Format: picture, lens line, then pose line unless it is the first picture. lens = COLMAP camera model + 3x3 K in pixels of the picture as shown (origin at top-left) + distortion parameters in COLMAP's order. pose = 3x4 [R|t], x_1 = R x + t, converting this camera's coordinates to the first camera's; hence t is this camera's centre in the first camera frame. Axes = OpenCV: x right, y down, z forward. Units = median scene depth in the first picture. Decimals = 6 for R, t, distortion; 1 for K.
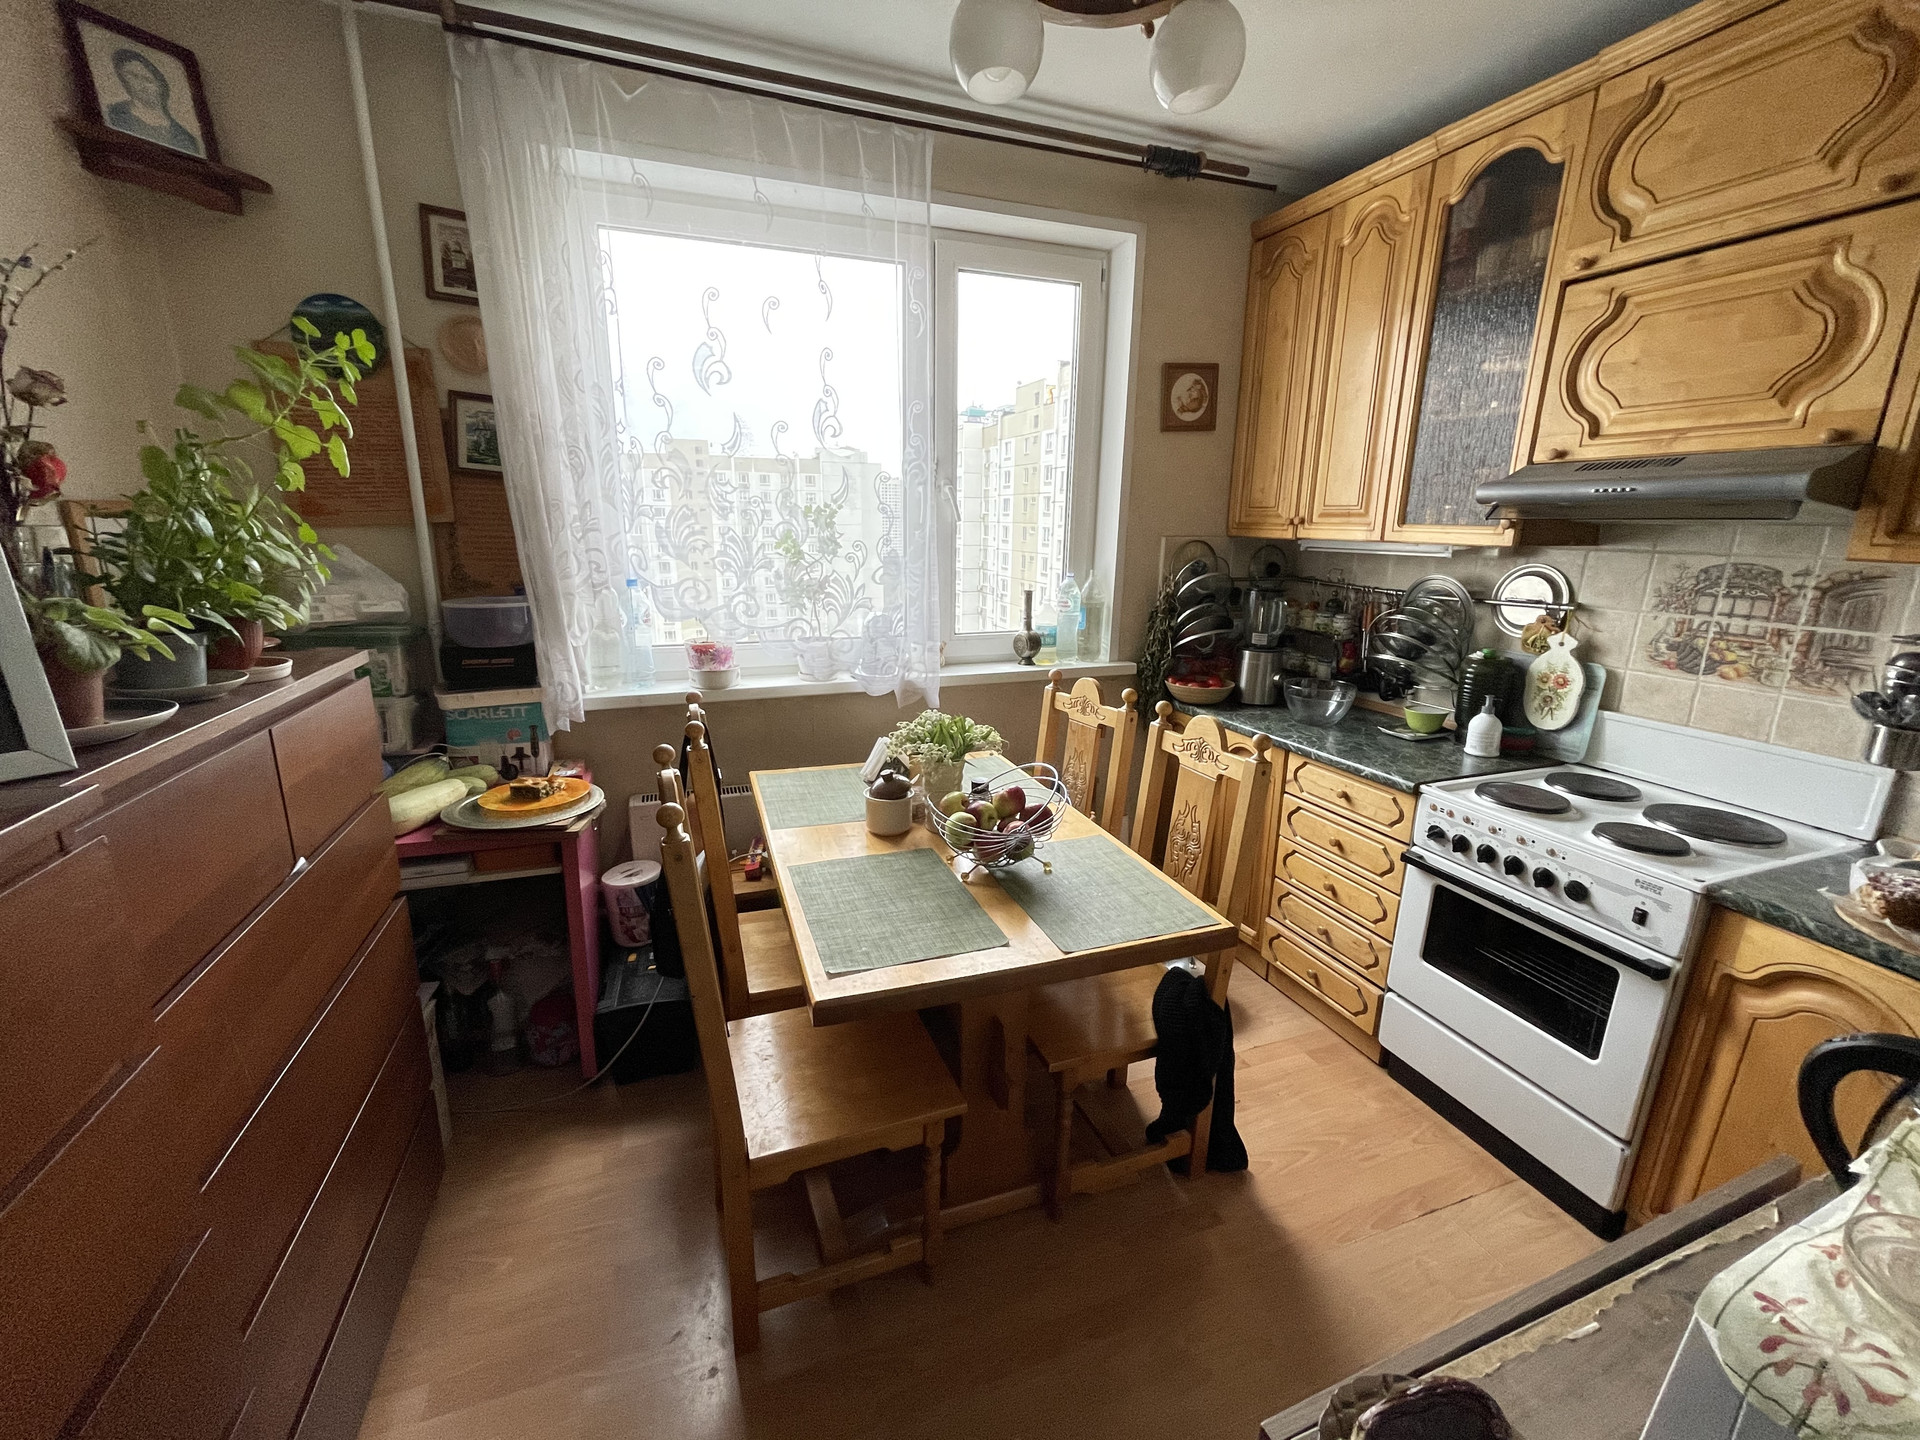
lens RADIAL K [[779.3, 0, 955.9], [0, 779.3, 724.5], [0, 0, 1]] dist [-0.000861, 0.000676]
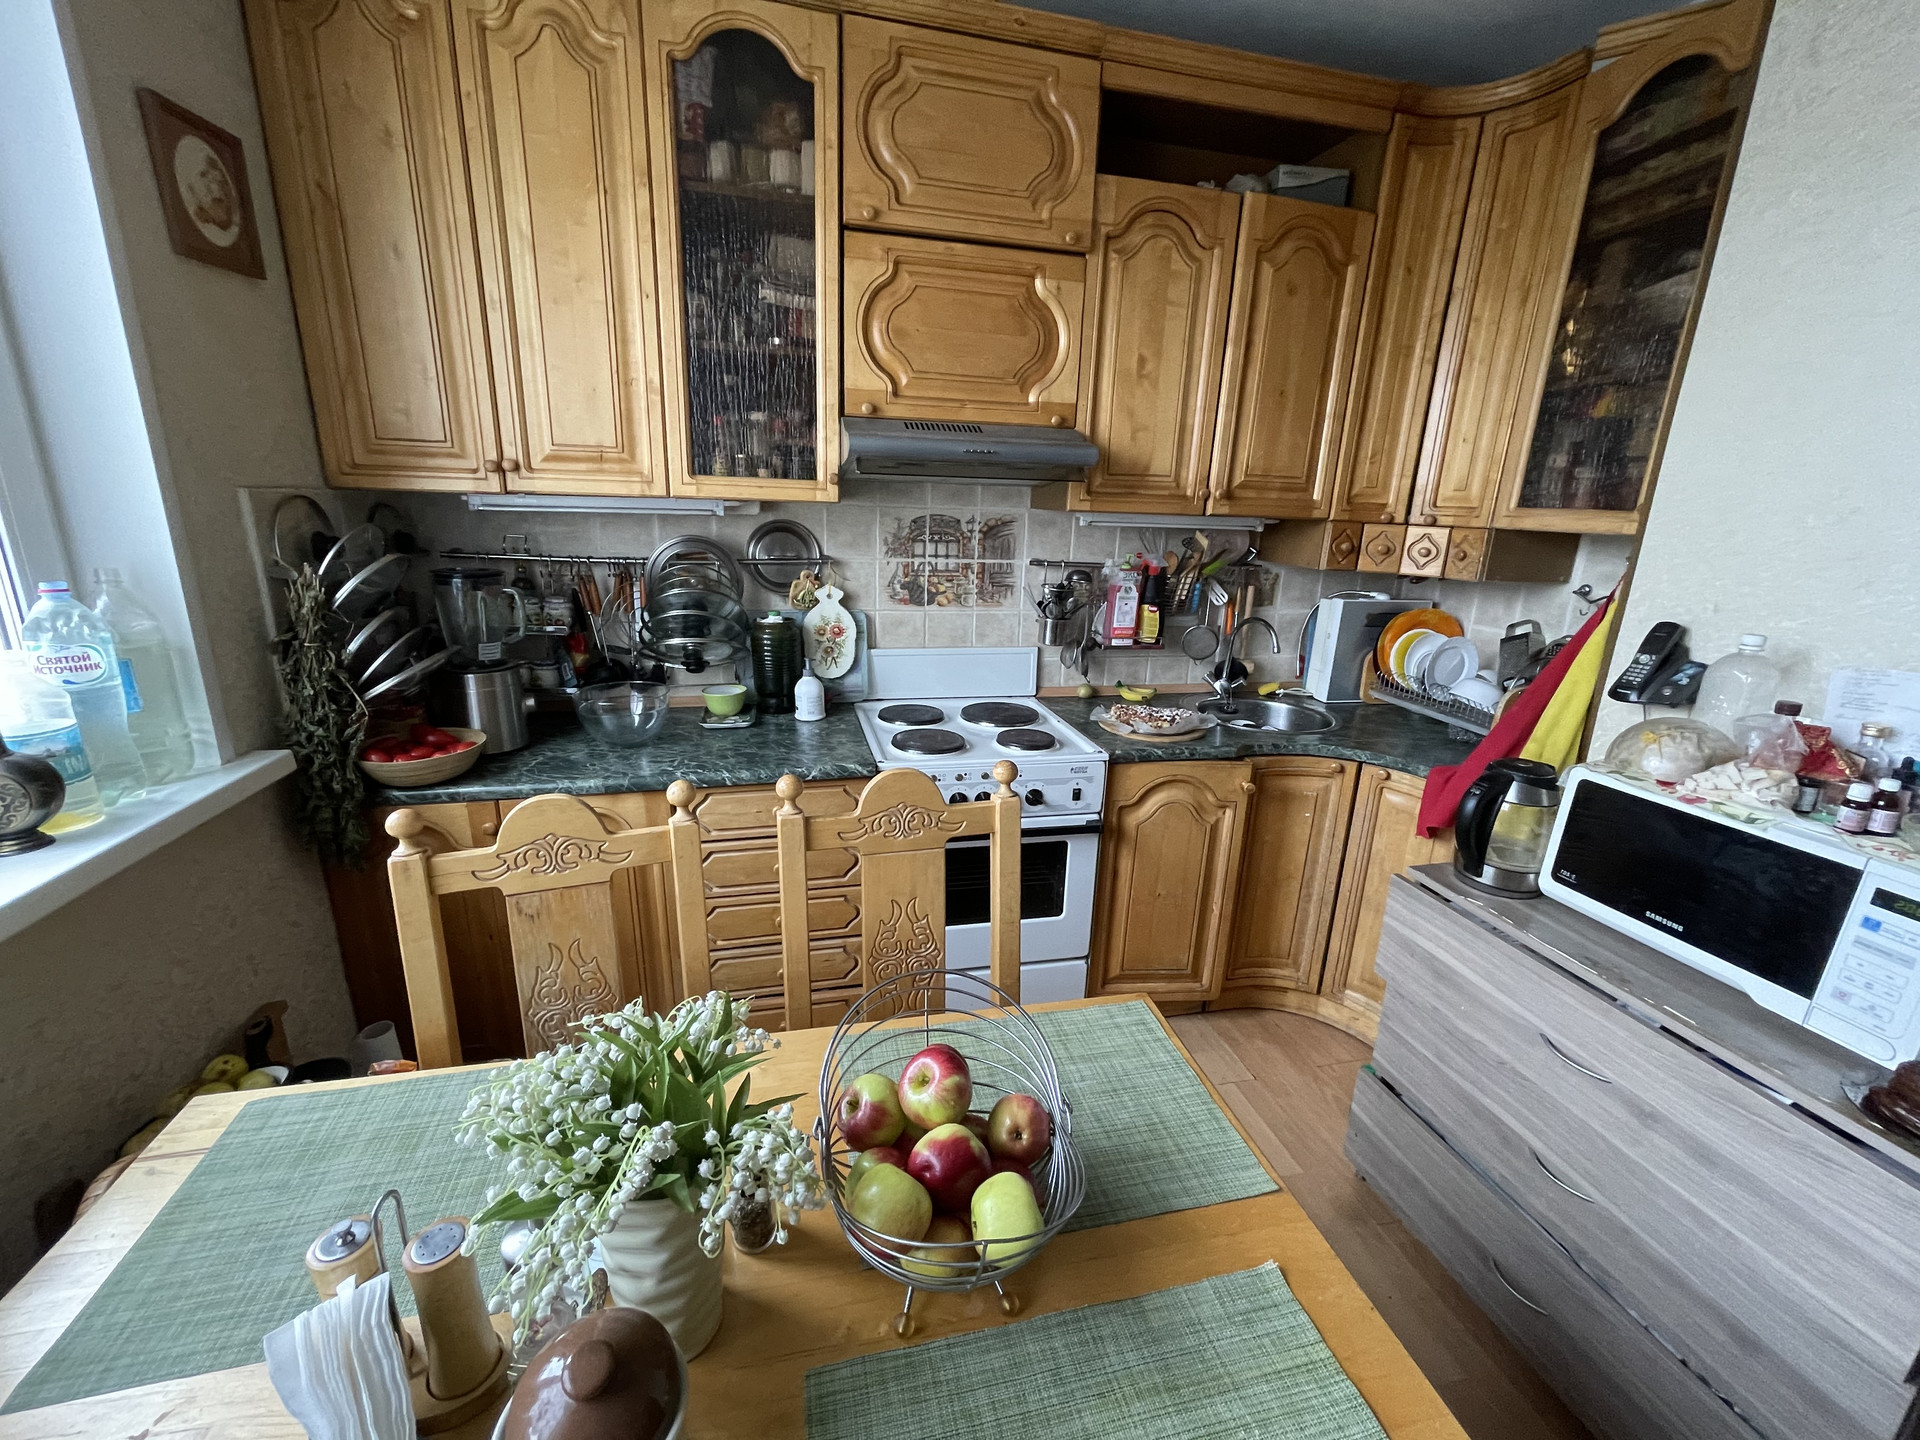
lens RADIAL K [[779.3, 0, 955.4], [0, 779.3, 721.5], [0, 0, 1]] dist [-0.000861, 0.000676]
pose [[0.126175, -0.279660, 0.951772, -0.268598], [0.223466, 0.942793, 0.247397, -0.183815], [-0.966511, 0.181473, 0.181451, 0.752053]]
